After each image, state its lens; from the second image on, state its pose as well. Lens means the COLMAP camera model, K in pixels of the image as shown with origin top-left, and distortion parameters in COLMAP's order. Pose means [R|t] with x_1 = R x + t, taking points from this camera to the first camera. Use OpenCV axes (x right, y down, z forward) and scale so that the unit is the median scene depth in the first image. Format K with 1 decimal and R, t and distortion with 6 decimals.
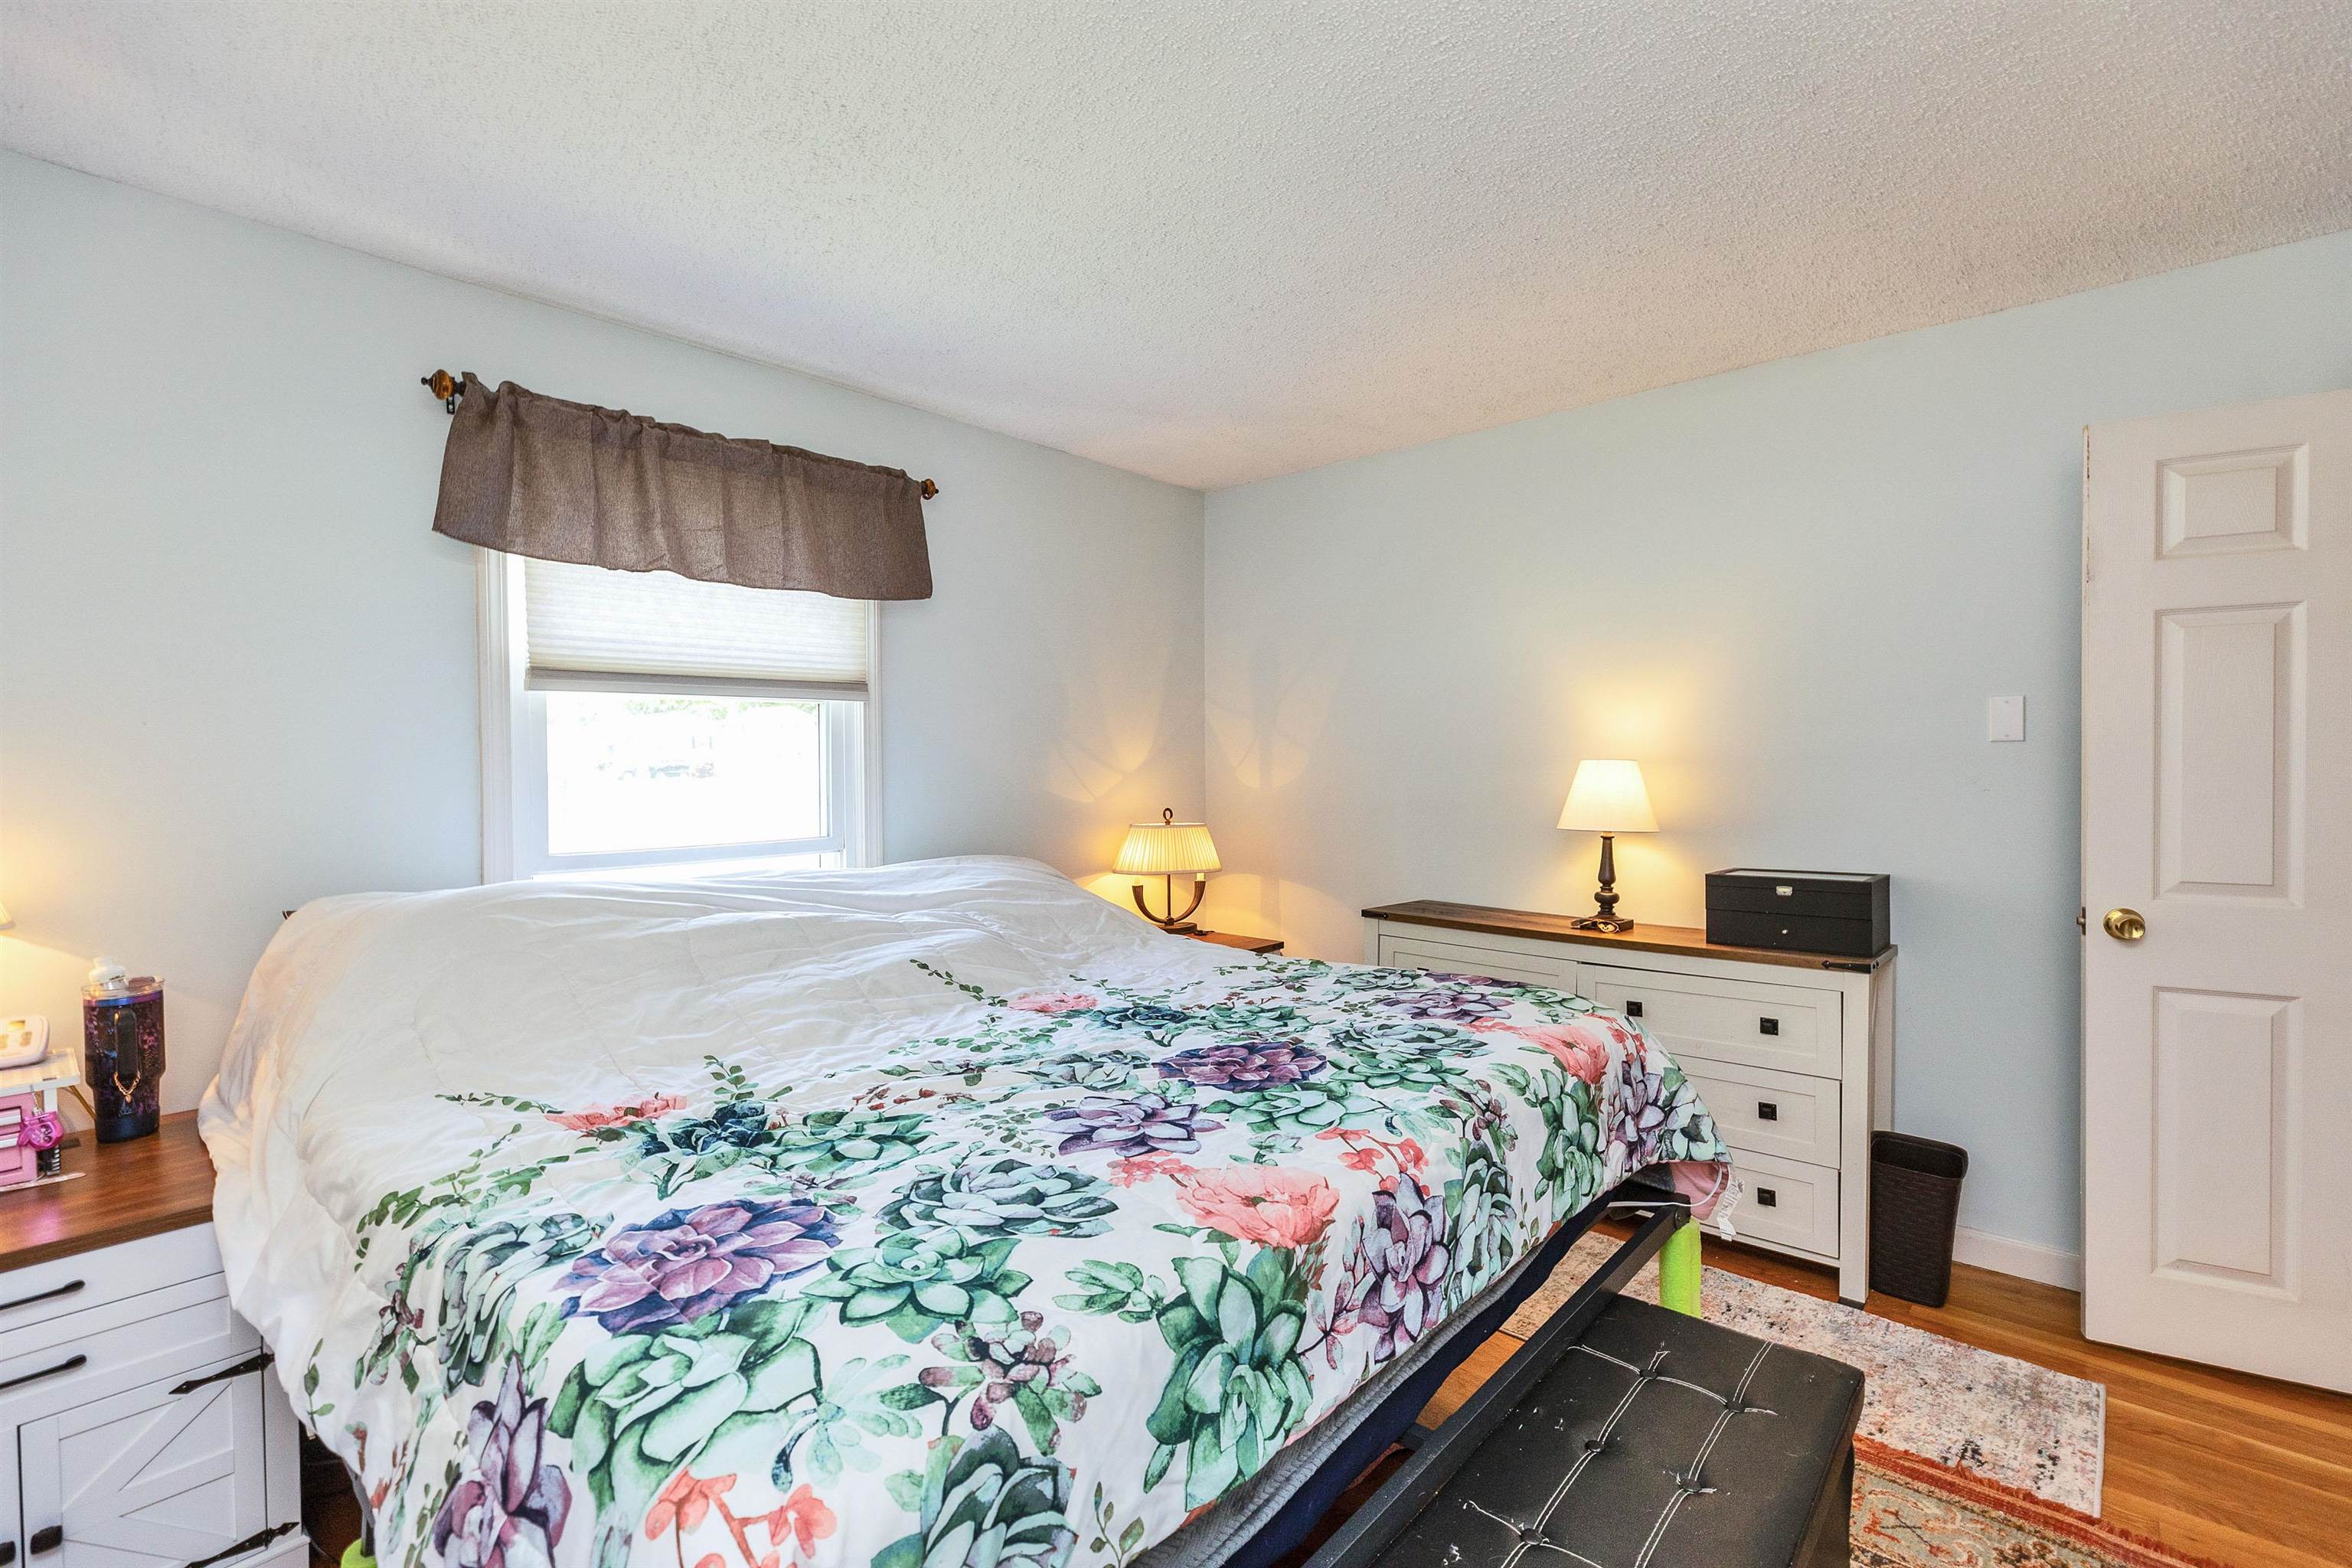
lens RADIAL K [[1064.4, 0, 1188.5], [0, 1064.4, 776.0], [0, 0, 1]] dist [0.007753, -0.001007]
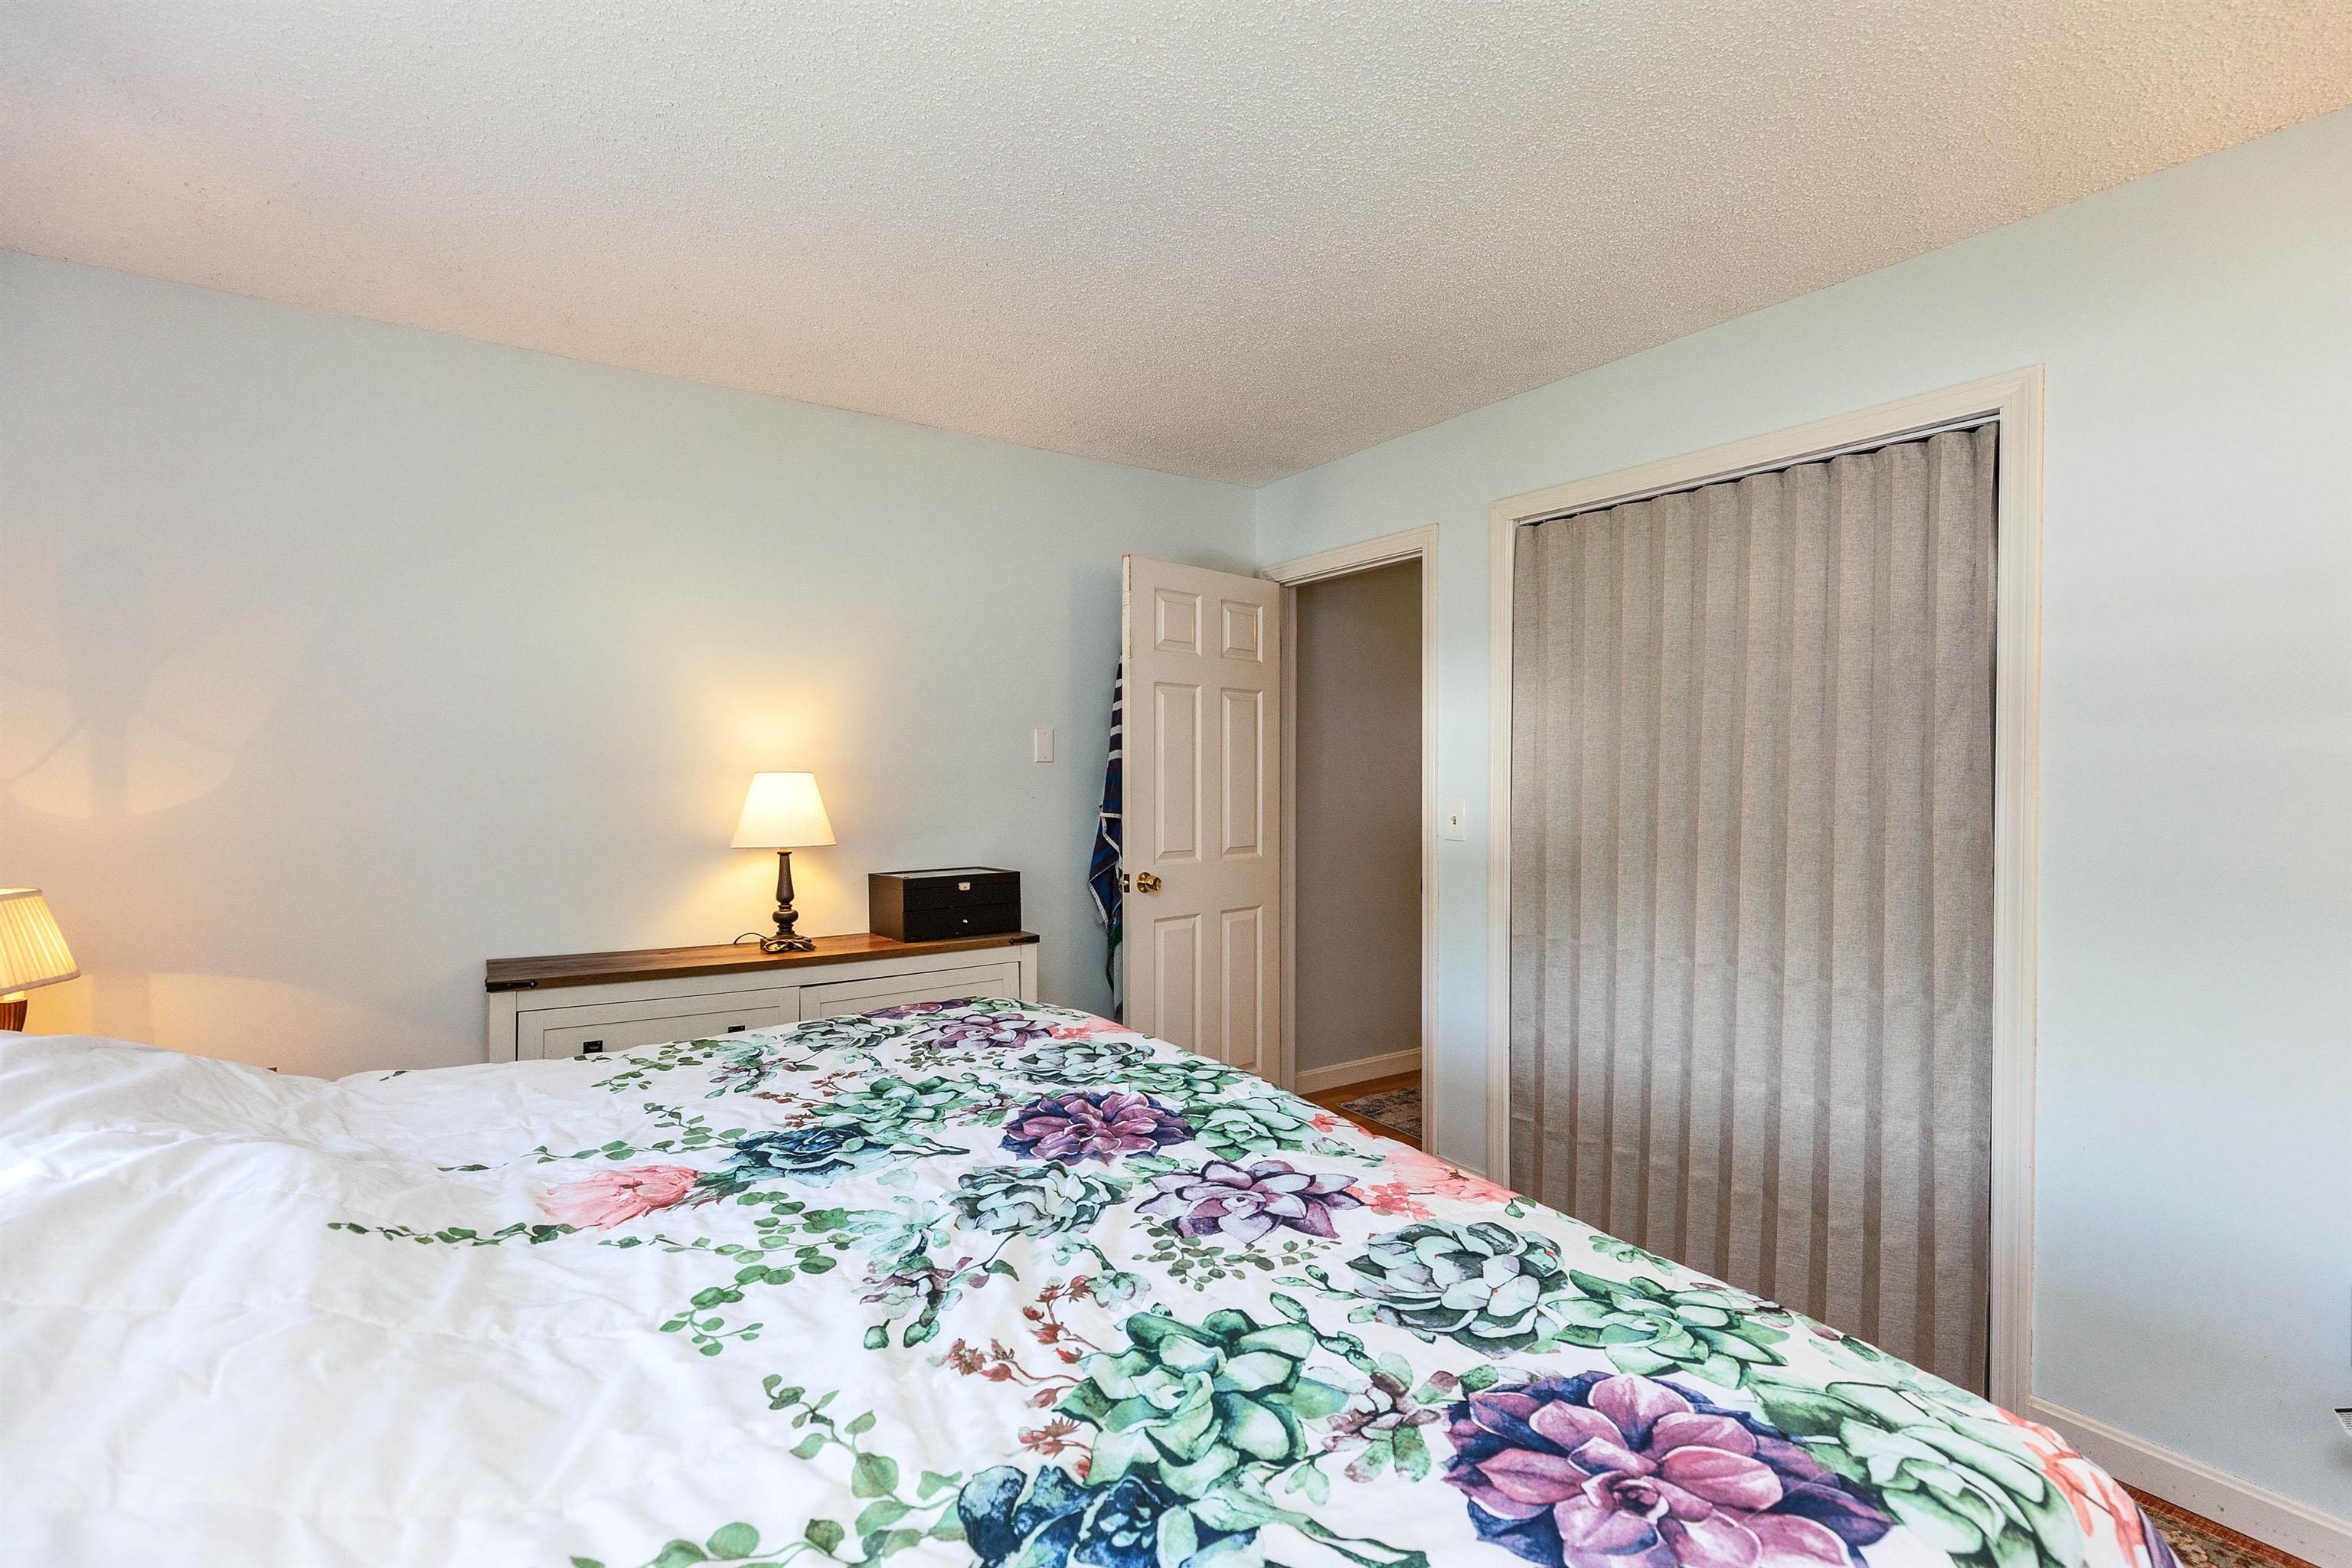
lens RADIAL K [[1064.4, 0, 1189.0], [0, 1064.4, 786.4], [0, 0, 1]] dist [0.007753, -0.001007]
pose [[0.245105, -0.006342, 0.969476, -0.864626], [0.005316, 0.999972, 0.005197, -0.011314], [-0.969482, 0.003880, 0.245132, 0.798617]]
